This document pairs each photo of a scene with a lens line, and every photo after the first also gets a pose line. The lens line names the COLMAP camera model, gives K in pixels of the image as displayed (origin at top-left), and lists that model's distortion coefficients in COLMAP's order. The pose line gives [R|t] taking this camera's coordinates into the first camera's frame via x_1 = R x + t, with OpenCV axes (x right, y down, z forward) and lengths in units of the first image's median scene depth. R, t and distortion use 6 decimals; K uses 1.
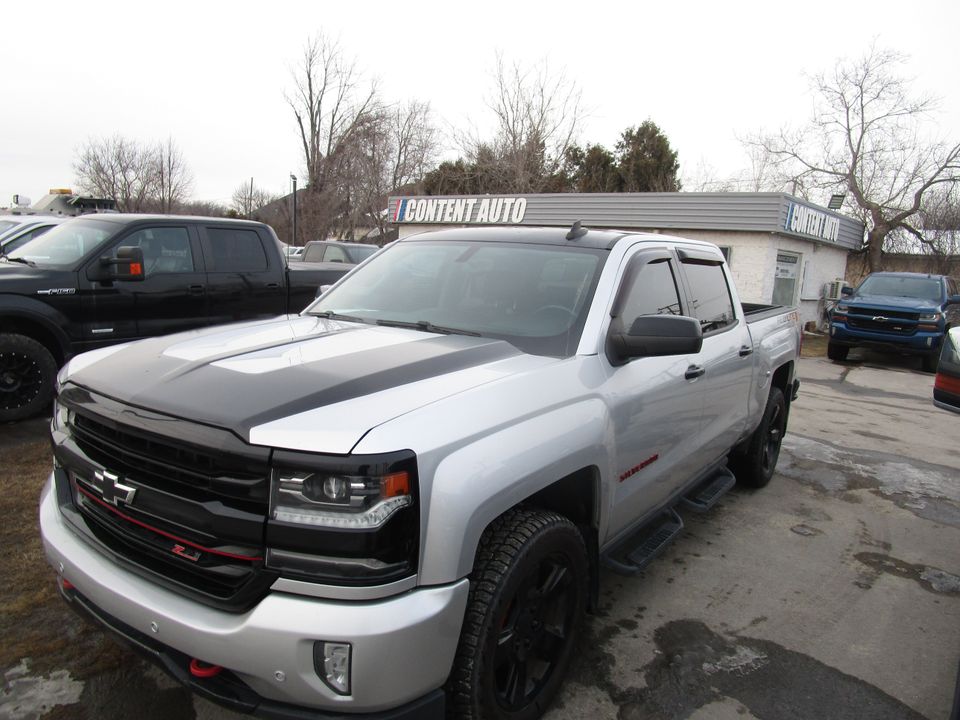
lens RADIAL K [[705.0, 0, 482.1], [0, 705.0, 361.3], [0, 0, 1]] dist [-0.028682, 0.002783]
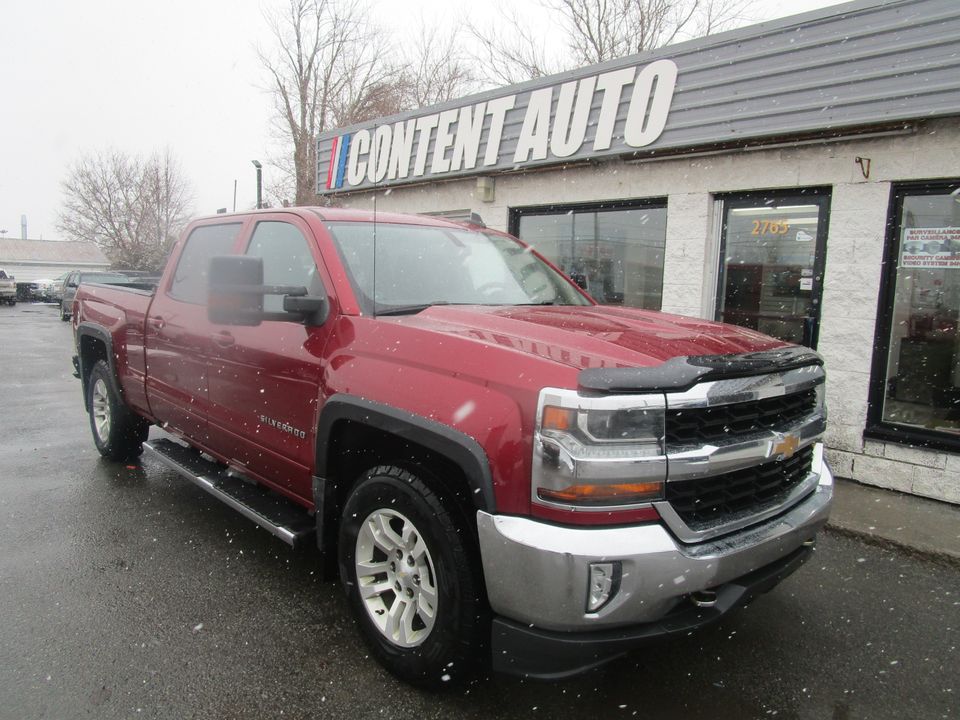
lens RADIAL K [[705.0, 0, 472.0], [0, 705.0, 355.5], [0, 0, 1]] dist [-0.028682, 0.002783]
pose [[0.993707, -0.009482, -0.111611, 0.008088], [0.004281, 0.998898, -0.046746, -0.081867], [0.111931, 0.045974, 0.992652, 0.615277]]
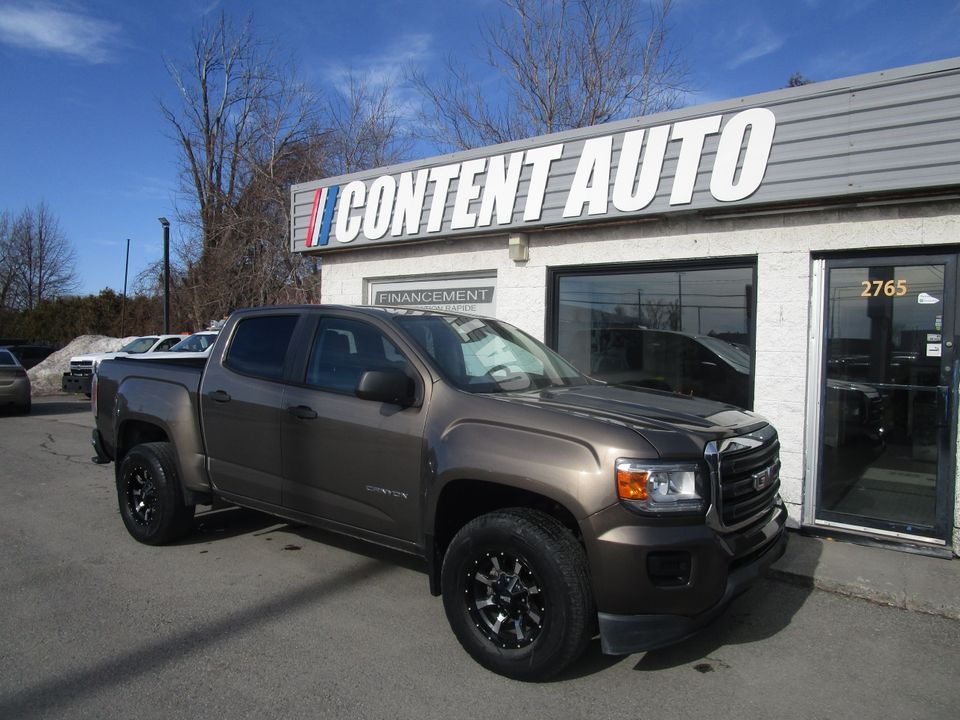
lens RADIAL K [[705.0, 0, 477.8], [0, 705.0, 355.4], [0, 0, 1]] dist [-0.028682, 0.002783]
pose [[0.997701, -0.033559, 0.058880, -0.060721], [0.041056, 0.990514, -0.131137, -0.092719], [-0.053921, 0.133253, 0.989614, 0.657150]]
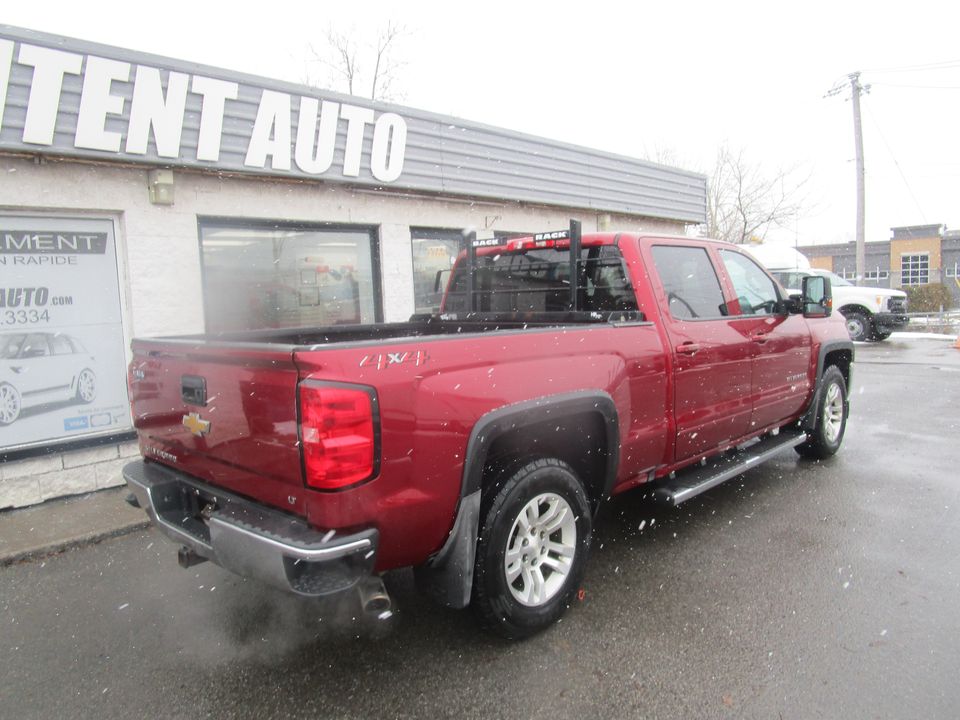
lens RADIAL K [[705.0, 0, 484.1], [0, 705.0, 364.6], [0, 0, 1]] dist [-0.028682, 0.002783]
pose [[0.025719, -0.151780, 0.988080, -0.280273], [0.196506, 0.969890, 0.143871, -0.130930], [-0.980165, 0.190464, 0.054770, 0.840450]]
